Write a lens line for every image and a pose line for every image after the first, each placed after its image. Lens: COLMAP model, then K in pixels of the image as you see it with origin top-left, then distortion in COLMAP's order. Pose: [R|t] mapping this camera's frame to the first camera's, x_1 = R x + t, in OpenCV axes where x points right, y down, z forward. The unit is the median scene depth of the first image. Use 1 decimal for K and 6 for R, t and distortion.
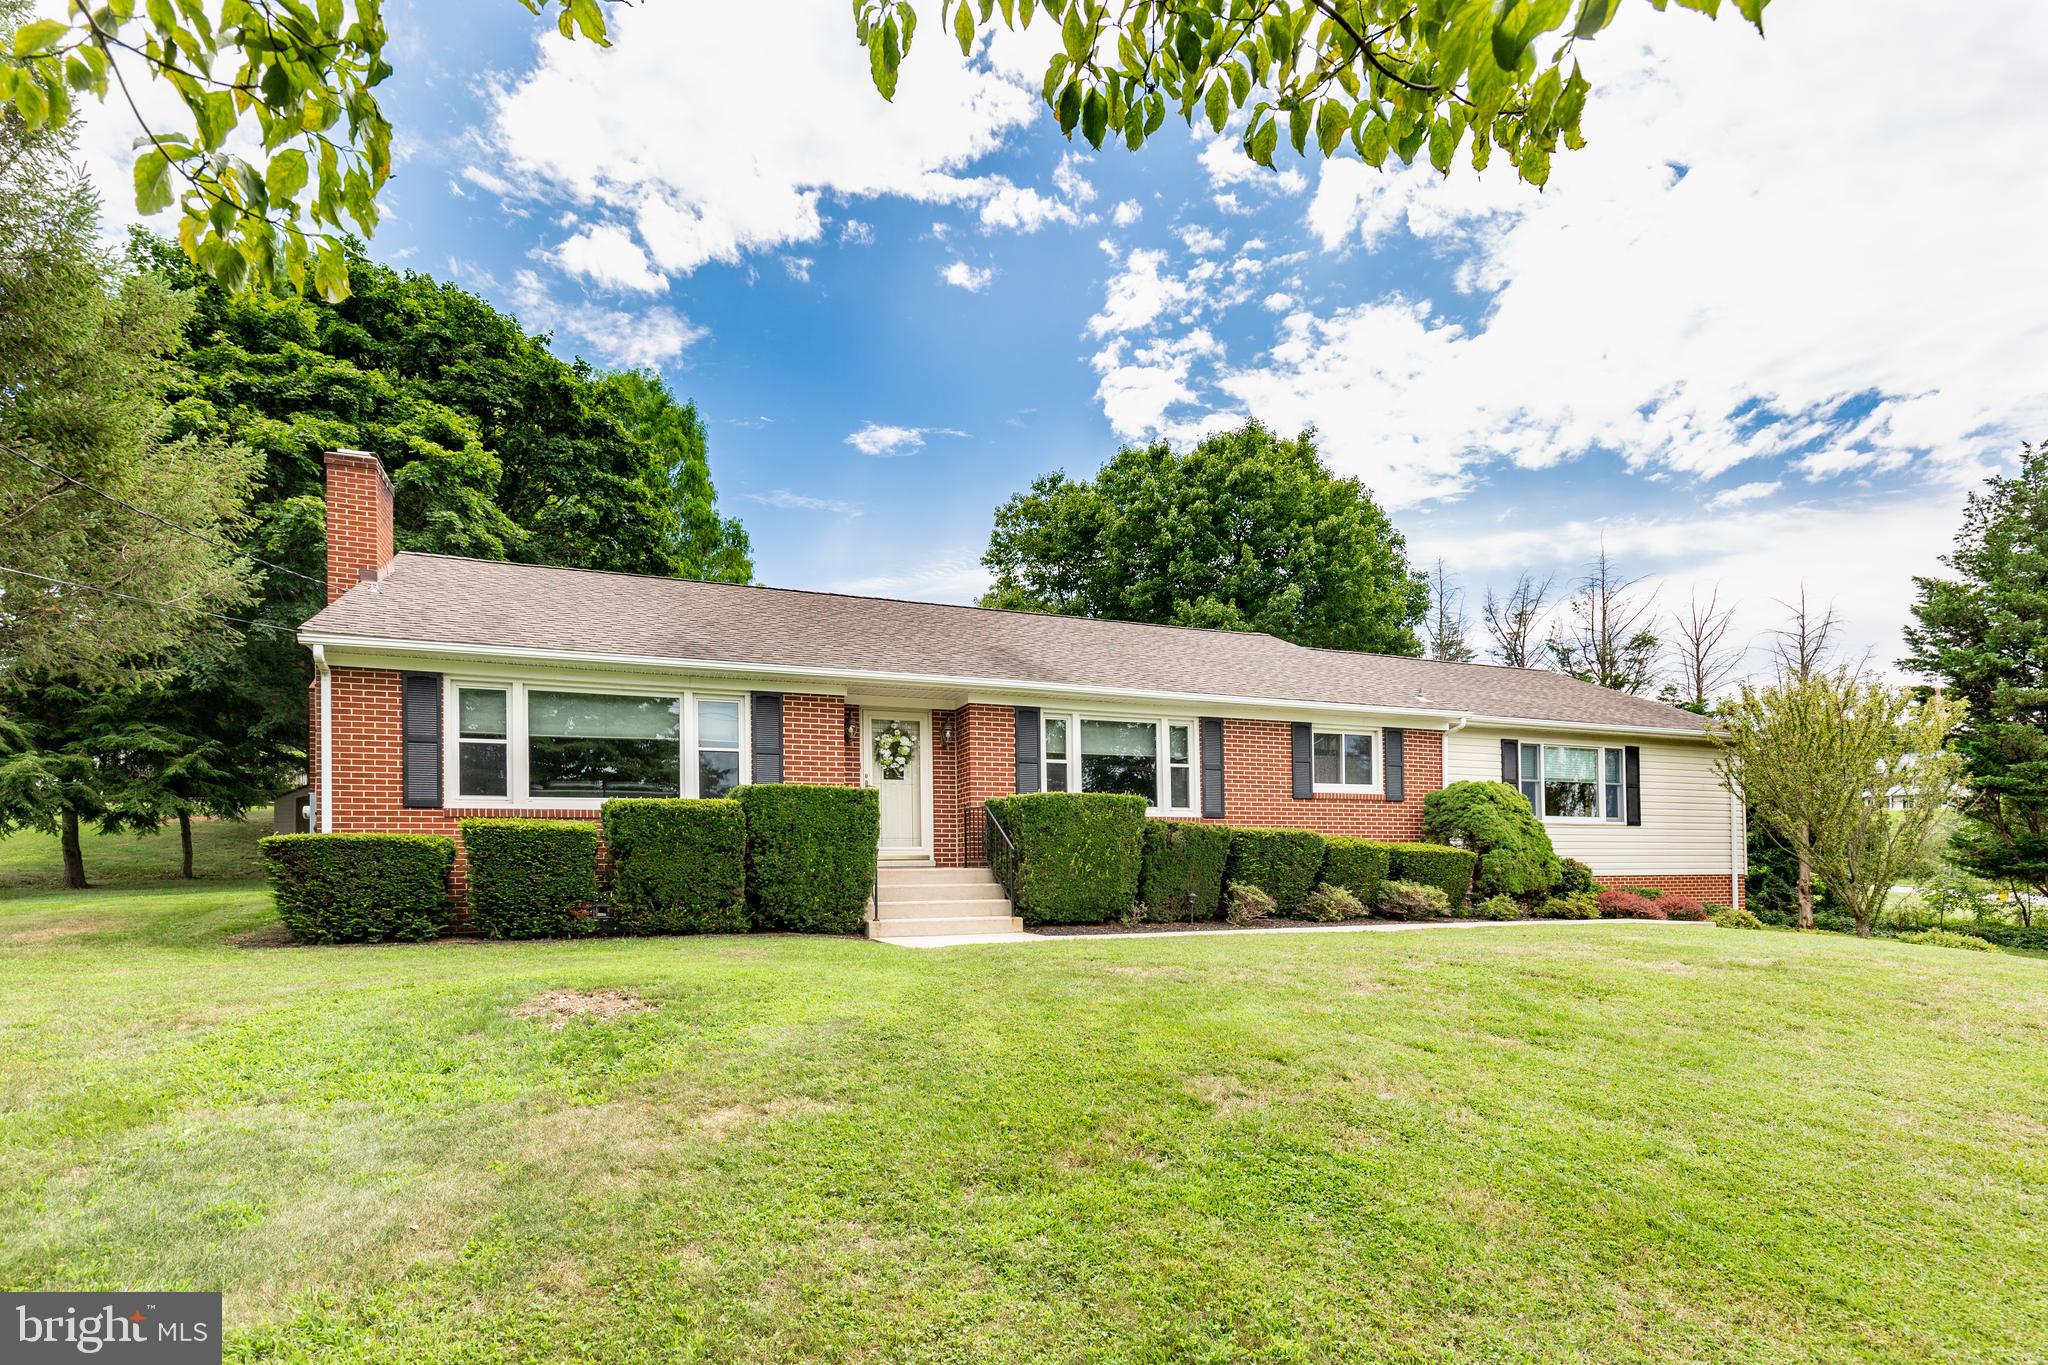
lens RADIAL K [[955.5, 0, 941.5], [0, 955.5, 781.8], [0, 0, 1]] dist [0.011204, -0.001866]
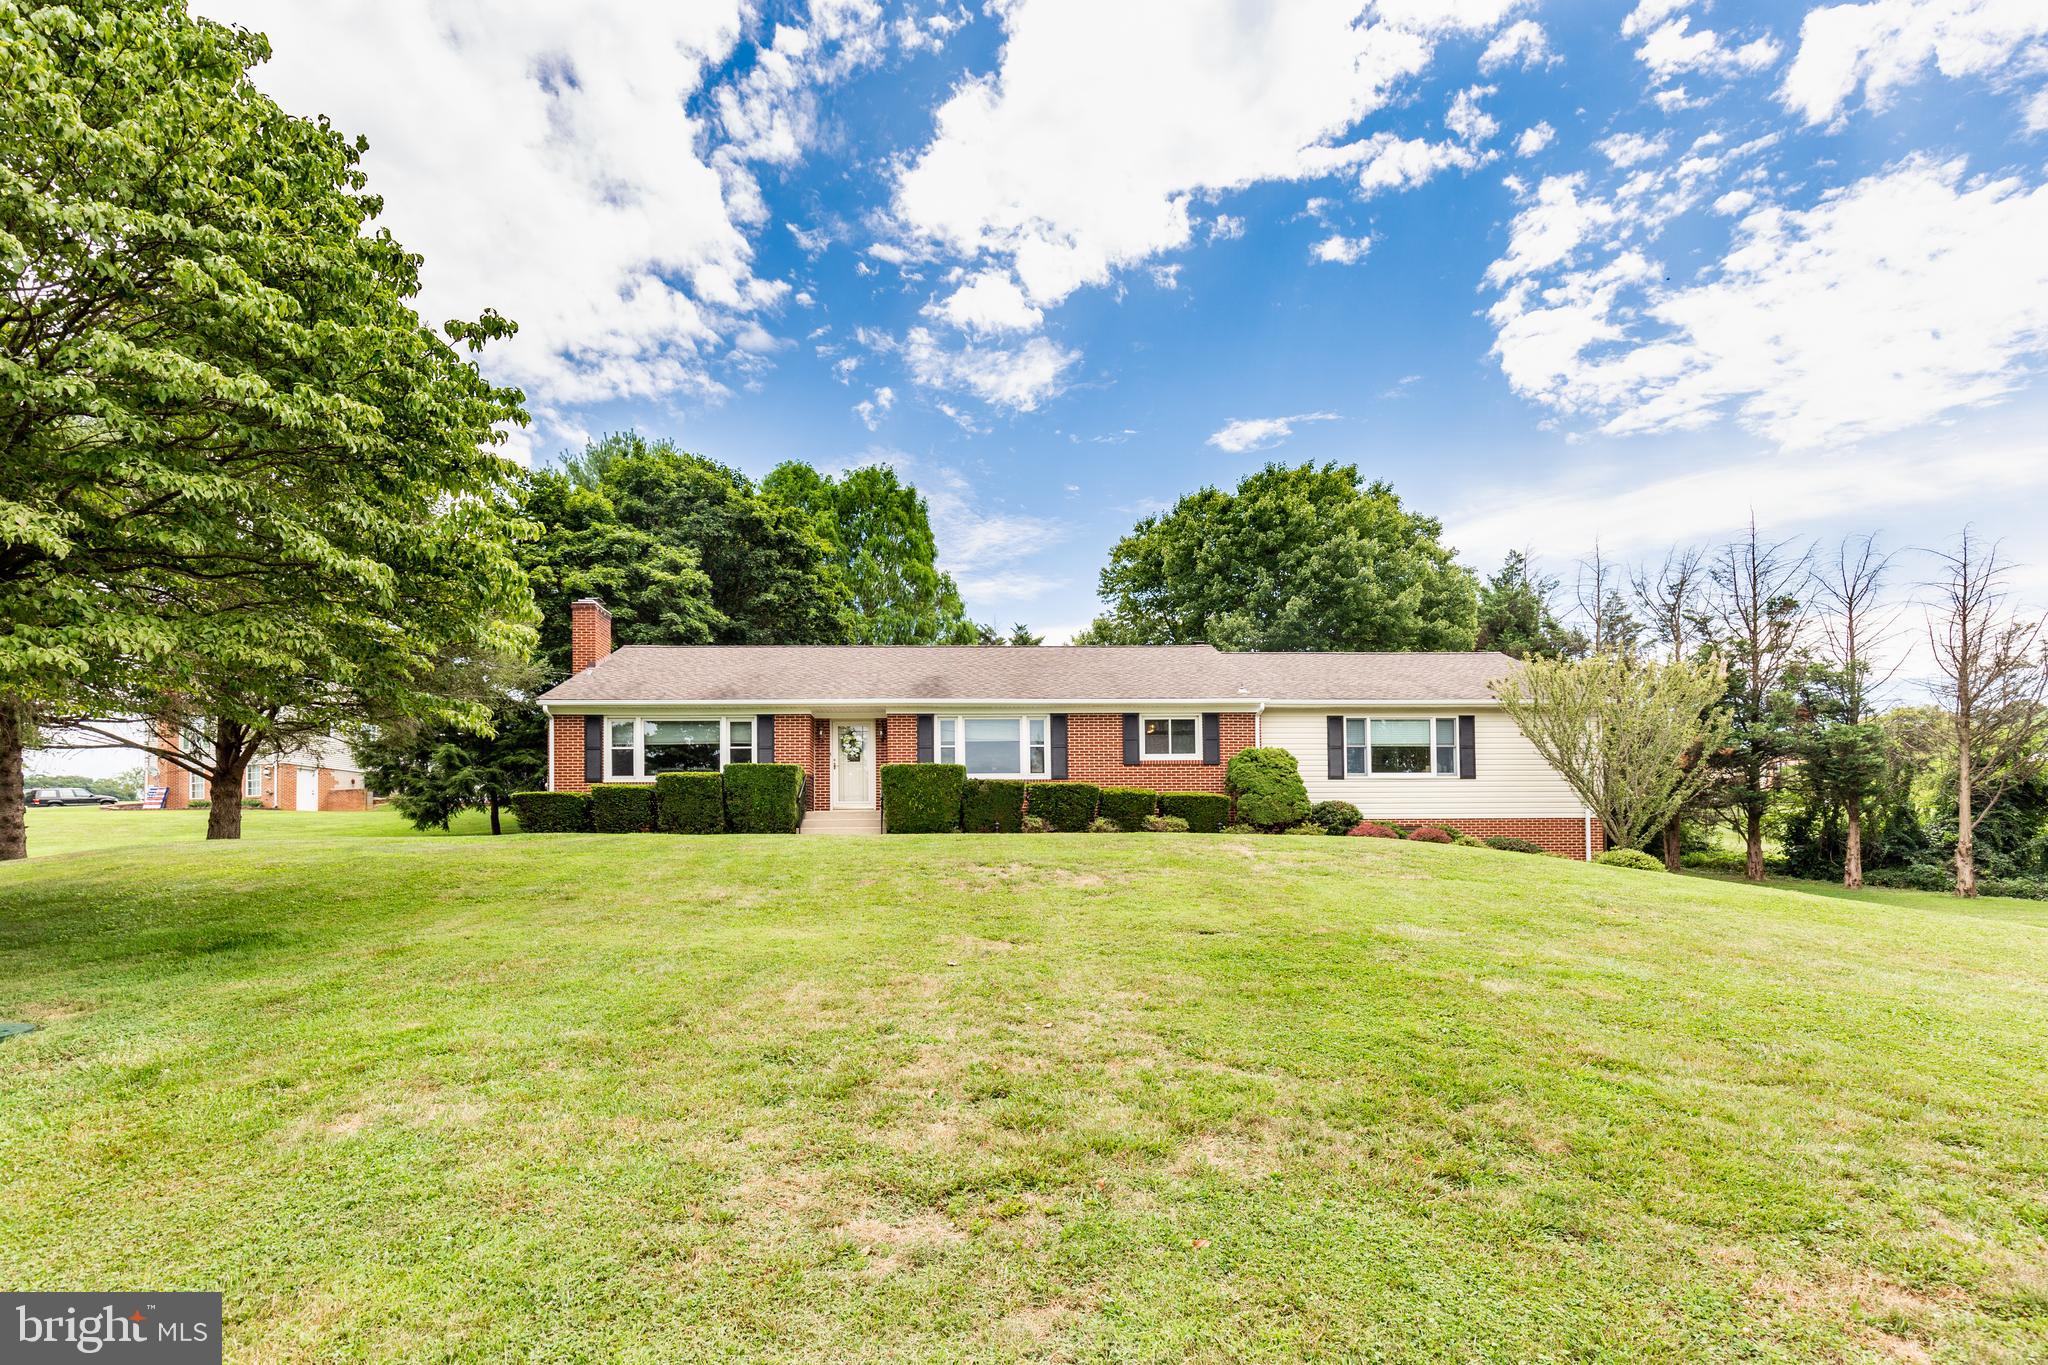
lens RADIAL K [[955.5, 0, 1008.5], [0, 955.5, 757.3], [0, 0, 1]] dist [0.011204, -0.001866]
pose [[0.948947, -0.041579, -0.312685, 0.629764], [0.031865, 0.998840, -0.036114, 0.051309], [0.313823, 0.024307, 0.949170, -0.437580]]
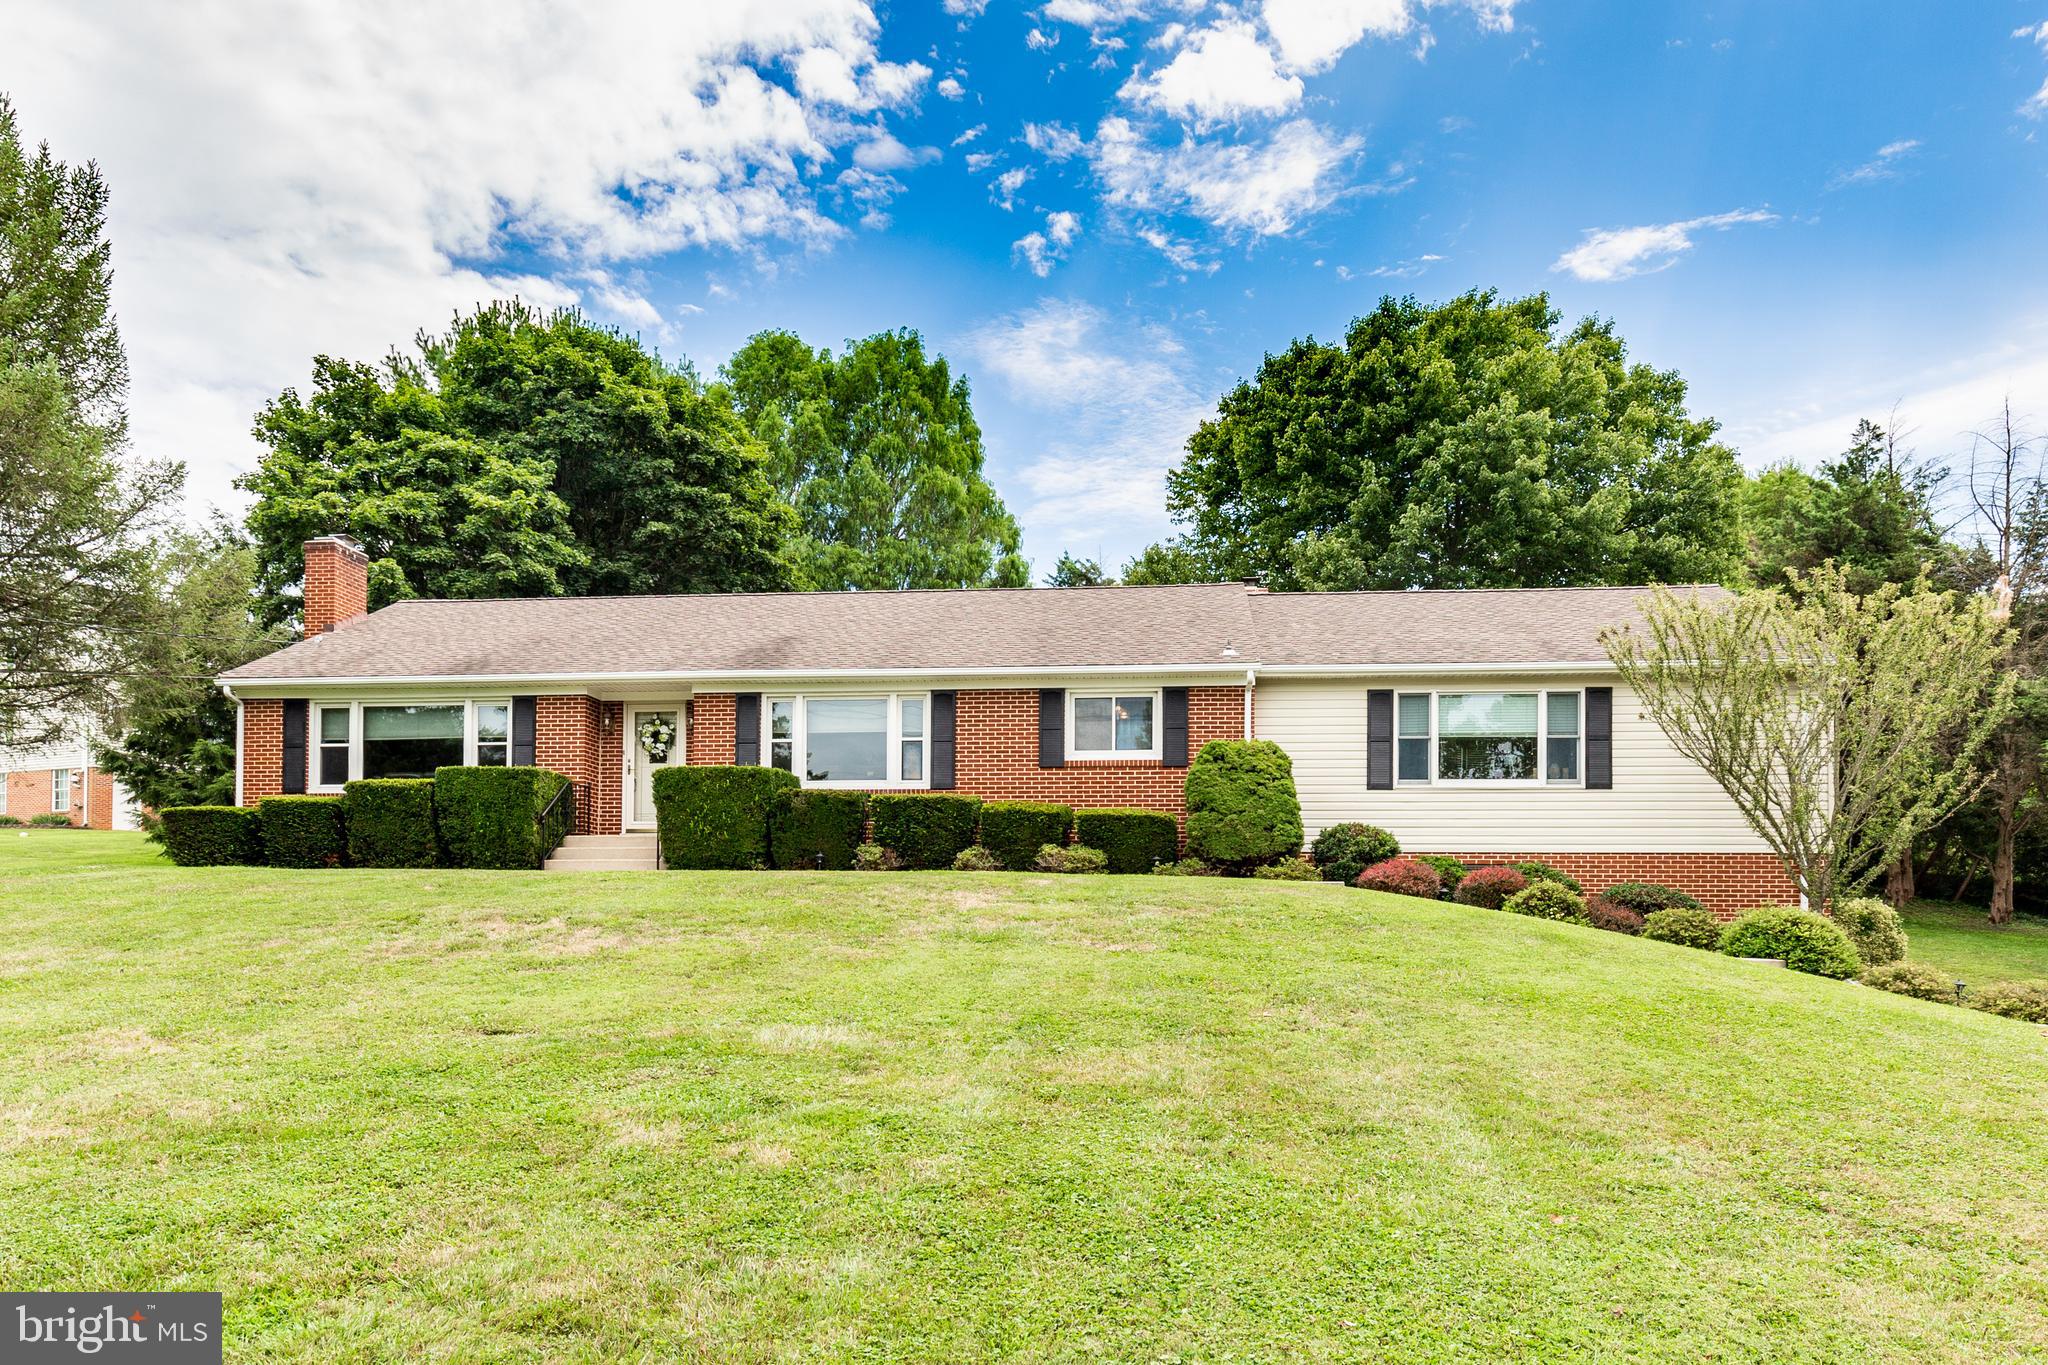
lens RADIAL K [[1432.1, 0, 1029.8], [0, 1432.1, 738.8], [0, 0, 1]] dist [0.011562, -0.003063]
pose [[0.892412, -0.050355, -0.448402, 0.965353], [0.028895, 0.998091, -0.054576, 0.064583], [0.450295, 0.035748, 0.892164, -0.290952]]
